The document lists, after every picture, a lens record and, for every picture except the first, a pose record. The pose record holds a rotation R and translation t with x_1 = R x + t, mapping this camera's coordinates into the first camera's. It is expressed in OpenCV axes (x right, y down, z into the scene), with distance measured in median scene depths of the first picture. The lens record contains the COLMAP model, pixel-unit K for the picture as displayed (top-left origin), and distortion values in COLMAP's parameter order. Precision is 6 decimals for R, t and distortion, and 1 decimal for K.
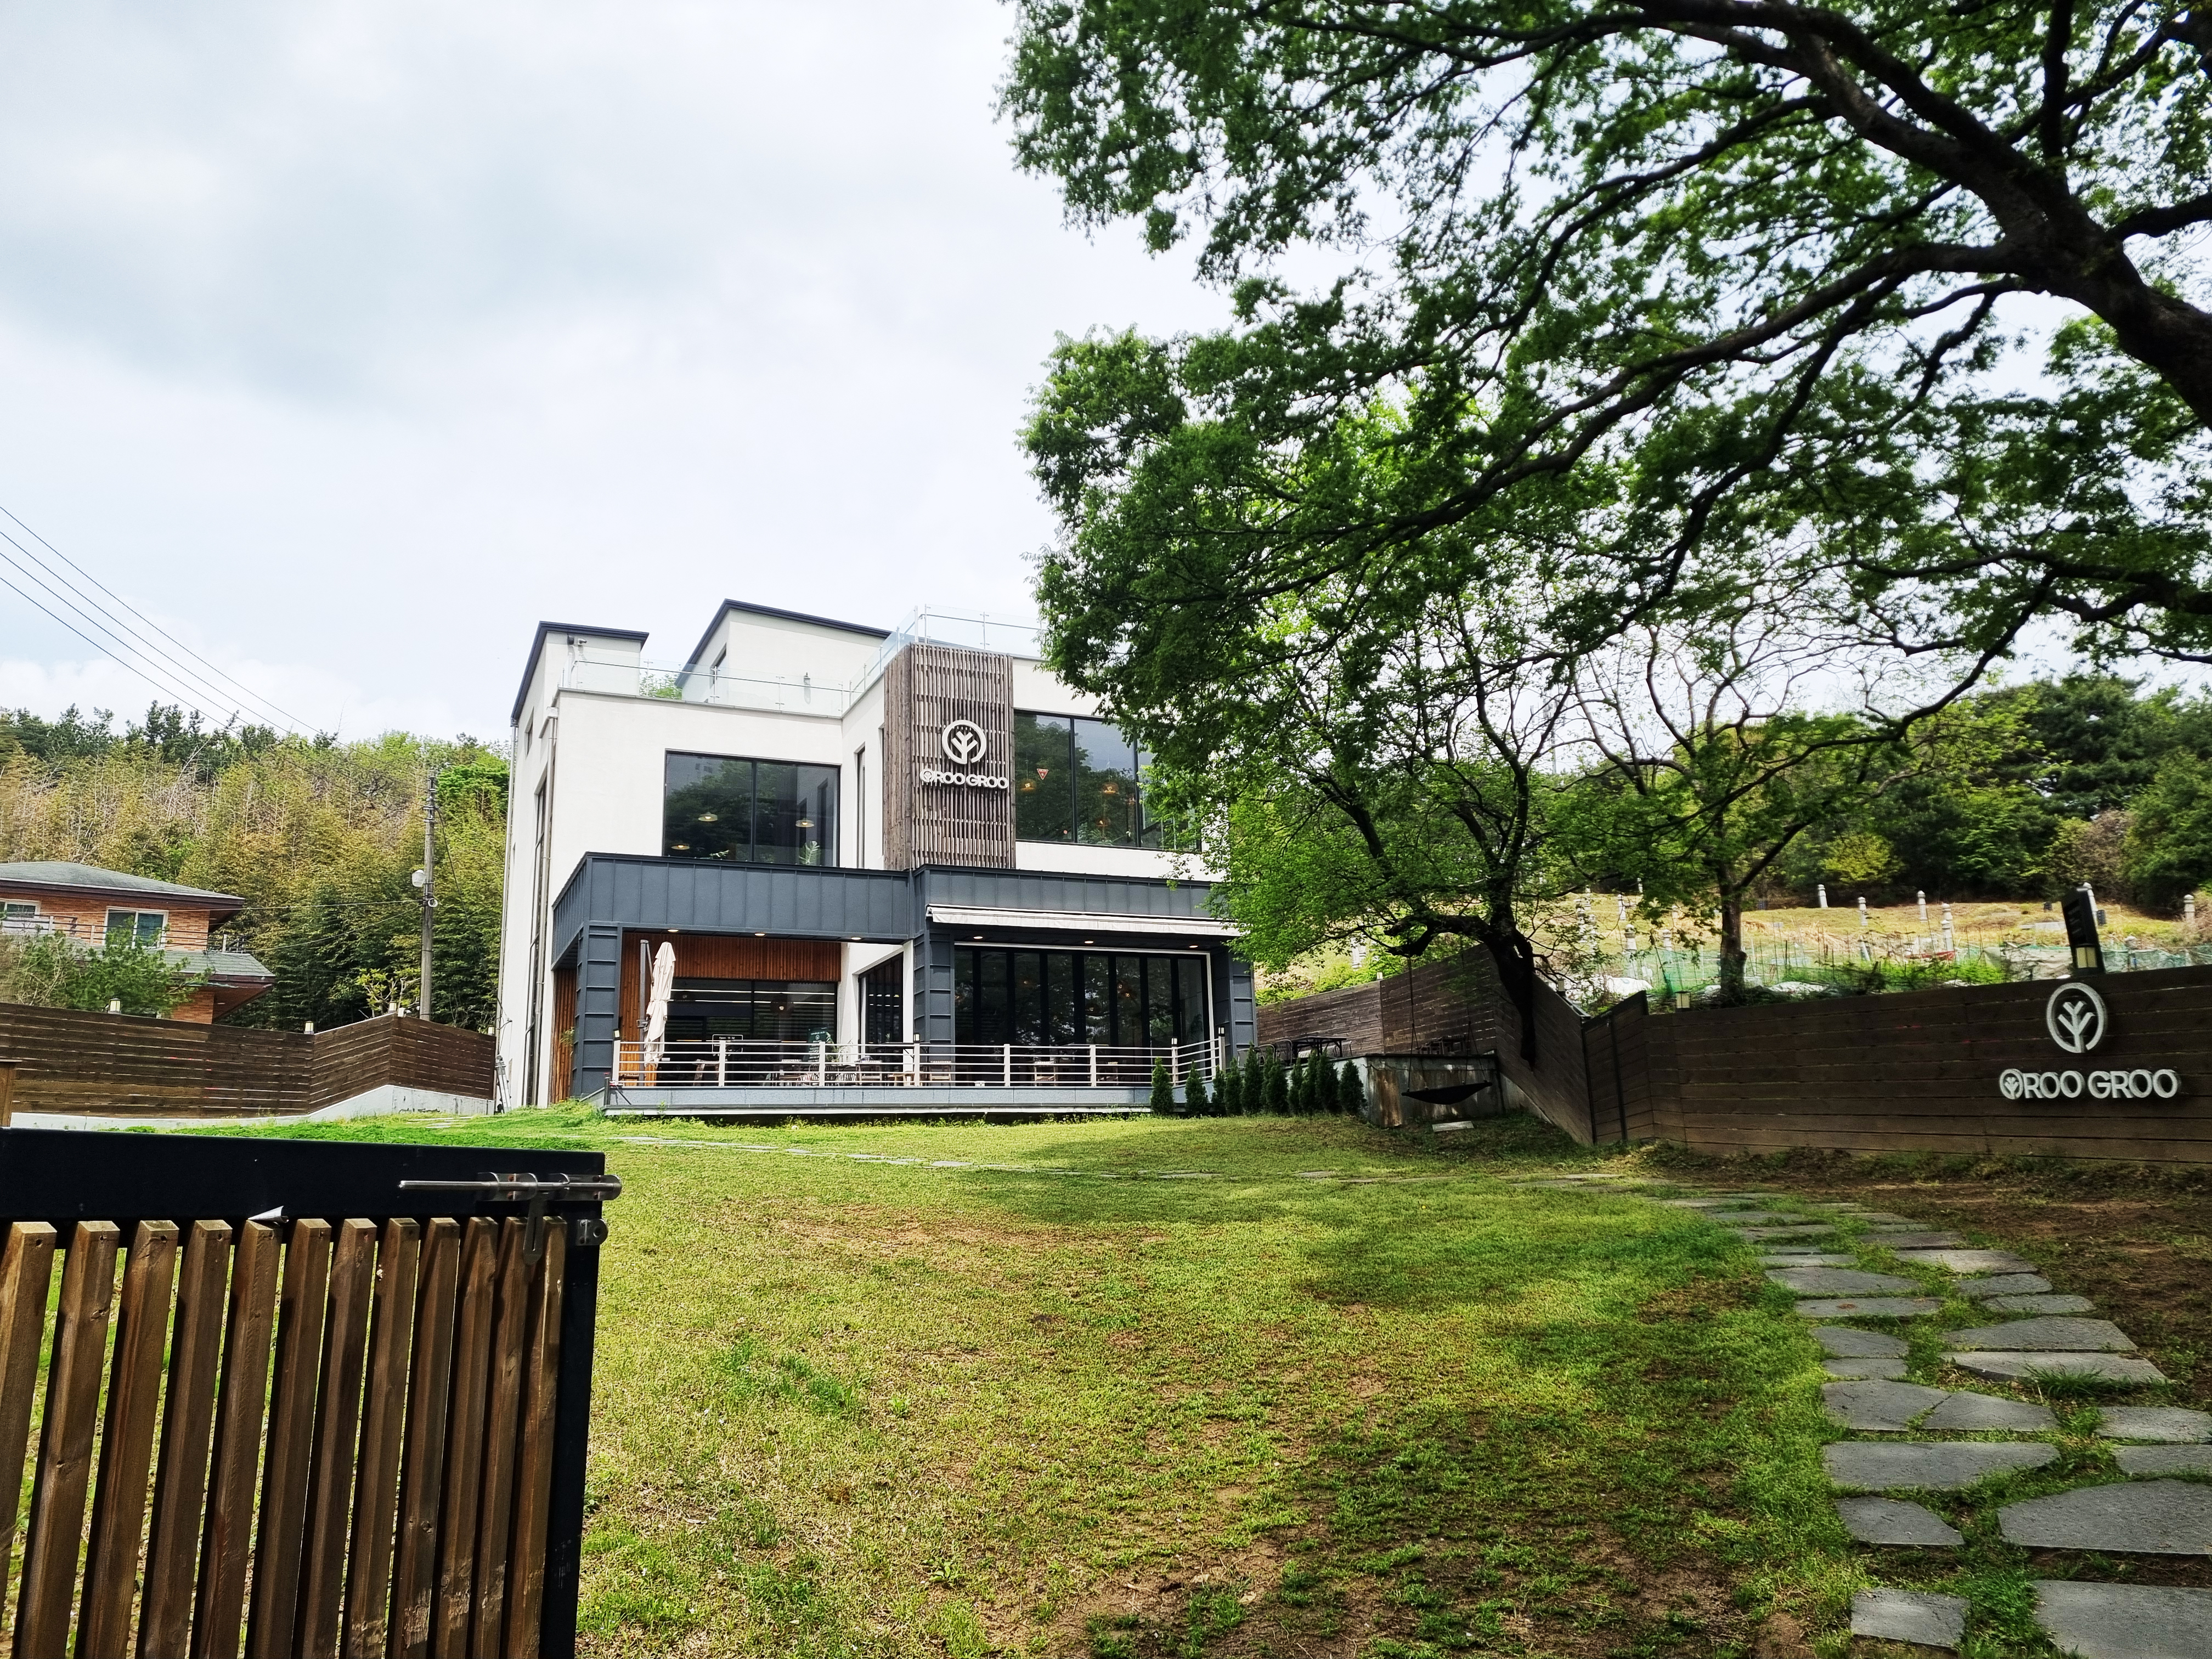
lens RADIAL K [[1641.4, 0, 1069.4], [0, 1641.4, 828.2], [0, 0, 1]] dist [0.054815, -0.003475]
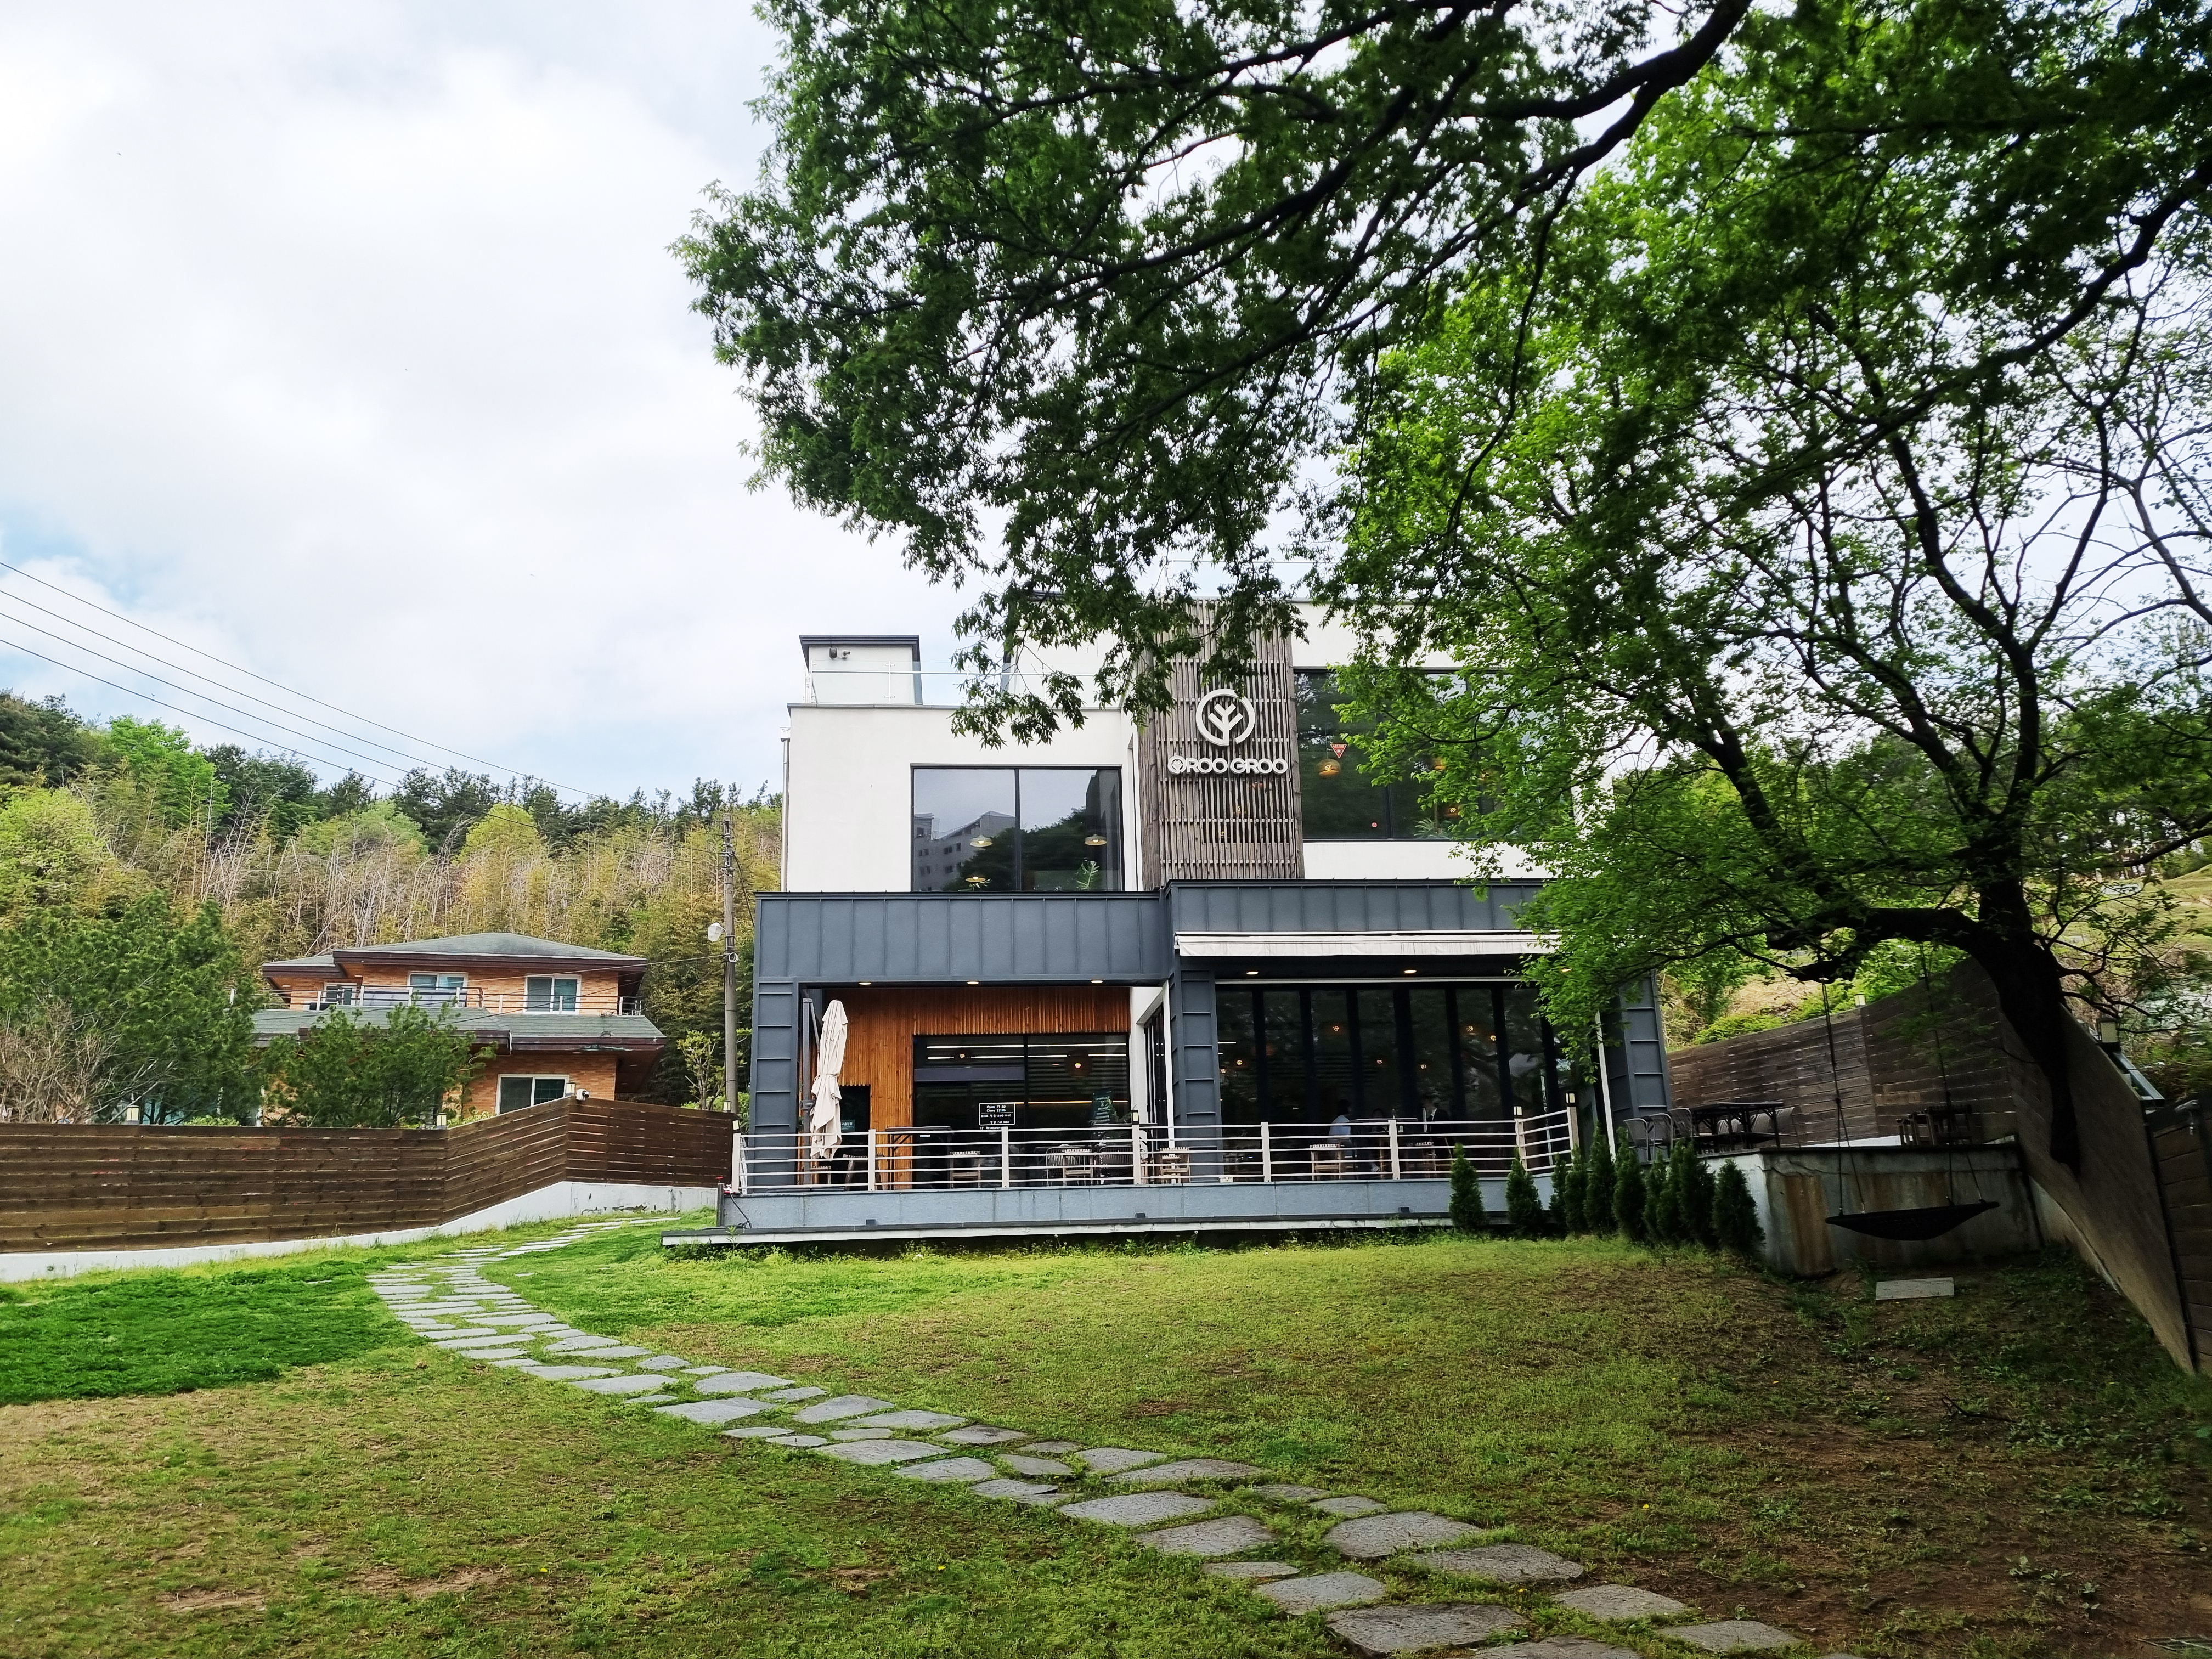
lens RADIAL K [[1641.4, 0, 1069.4], [0, 1641.4, 828.2], [0, 0, 1]] dist [0.054815, -0.003475]
pose [[0.948021, -0.075515, -0.309118, 0.105997], [0.070967, 0.997141, -0.025950, 0.014556], [0.310194, 0.002664, 0.950670, 0.268585]]
